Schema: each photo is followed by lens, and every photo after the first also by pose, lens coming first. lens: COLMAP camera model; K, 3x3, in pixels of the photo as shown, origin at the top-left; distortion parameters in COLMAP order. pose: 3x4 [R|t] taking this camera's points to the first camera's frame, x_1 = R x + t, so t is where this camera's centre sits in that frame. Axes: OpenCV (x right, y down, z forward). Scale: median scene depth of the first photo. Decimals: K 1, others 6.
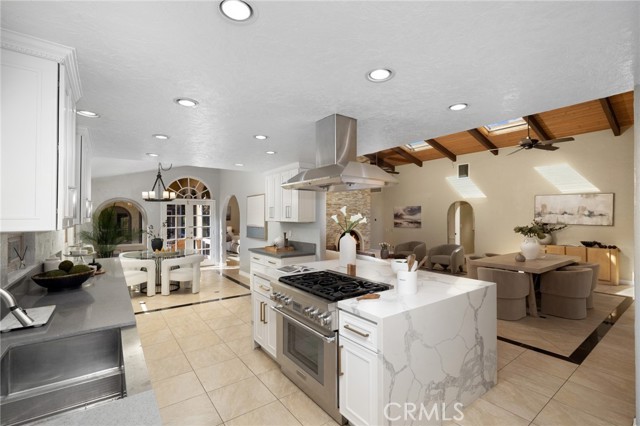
lens RADIAL K [[288.3, 0, 322.3], [0, 288.3, 214.2], [0, 0, 1]] dist [-0.001245, -0.000234]
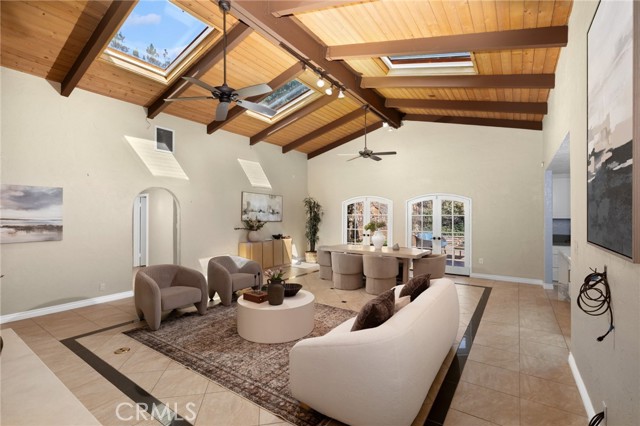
lens RADIAL K [[288.3, 0, 322.3], [0, 288.3, 214.2], [0, 0, 1]] dist [-0.001245, -0.000234]
pose [[-0.329403, 0.002011, 0.944187, -0.278647], [-0.009328, 0.999942, -0.005384, 0.013321], [-0.944143, -0.010581, -0.329365, 1.228317]]
